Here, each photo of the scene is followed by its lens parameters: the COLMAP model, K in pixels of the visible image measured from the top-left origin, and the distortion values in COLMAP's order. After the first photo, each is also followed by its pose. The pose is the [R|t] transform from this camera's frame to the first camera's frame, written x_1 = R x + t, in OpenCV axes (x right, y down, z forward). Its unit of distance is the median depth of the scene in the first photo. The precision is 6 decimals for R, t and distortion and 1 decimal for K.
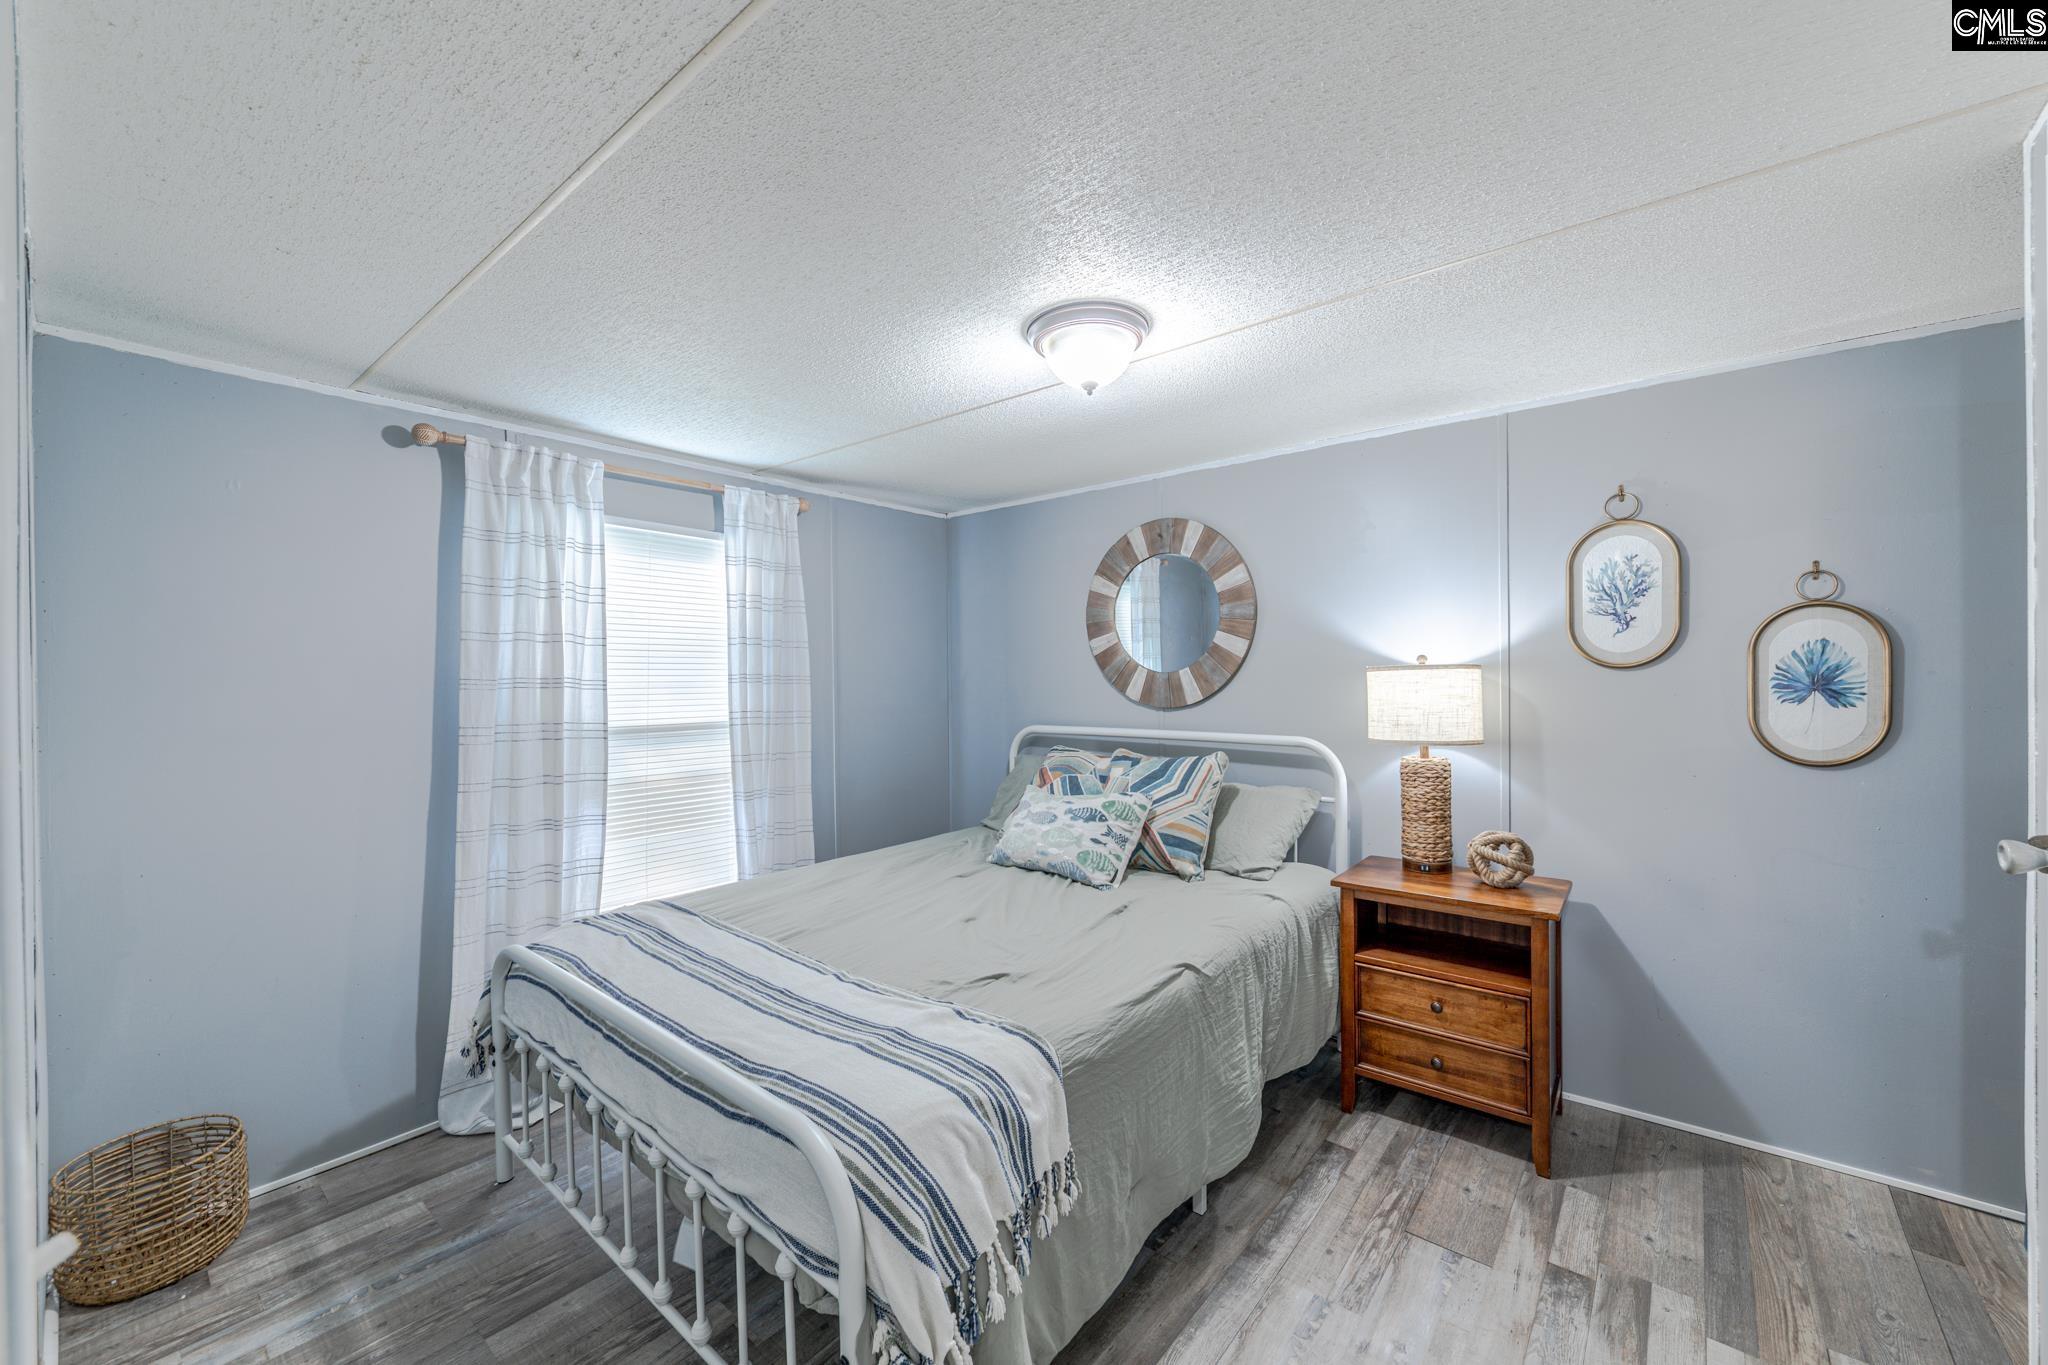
lens RADIAL K [[806.5, 0, 1024.4], [0, 806.5, 680.9], [0, 0, 1]] dist [0.001353, 0.000124]
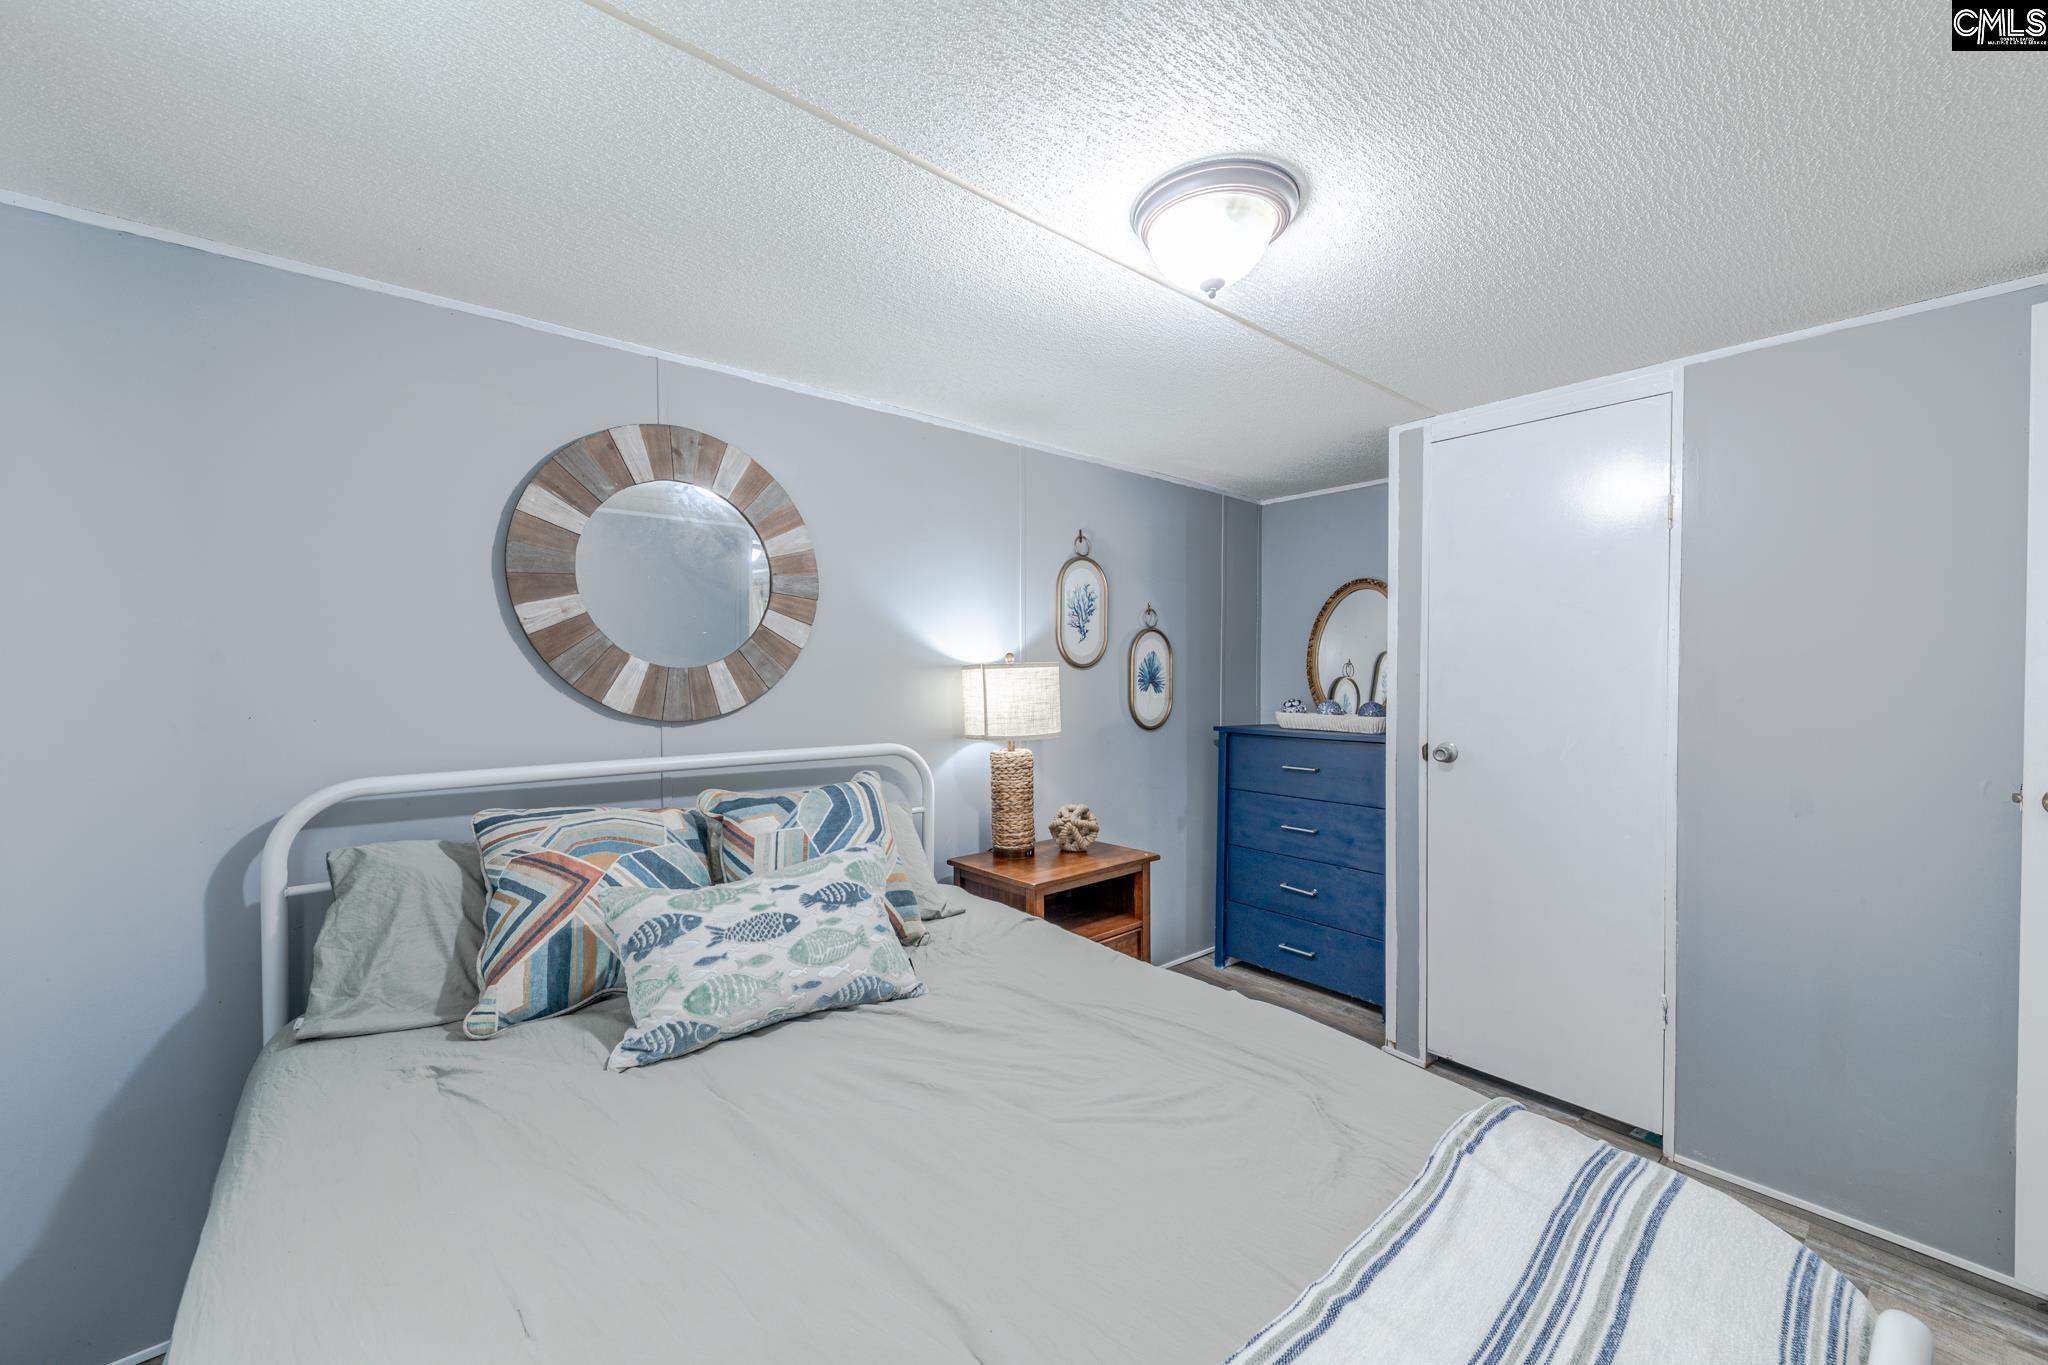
lens RADIAL K [[806.5, 0, 1028.4], [0, 806.5, 675.0], [0, 0, 1]] dist [0.001353, 0.000124]
pose [[0.166253, -0.002482, 0.986080, -0.587643], [-0.001664, 0.999995, 0.002798, -0.007571], [-0.986082, -0.002106, 0.166248, 0.866120]]
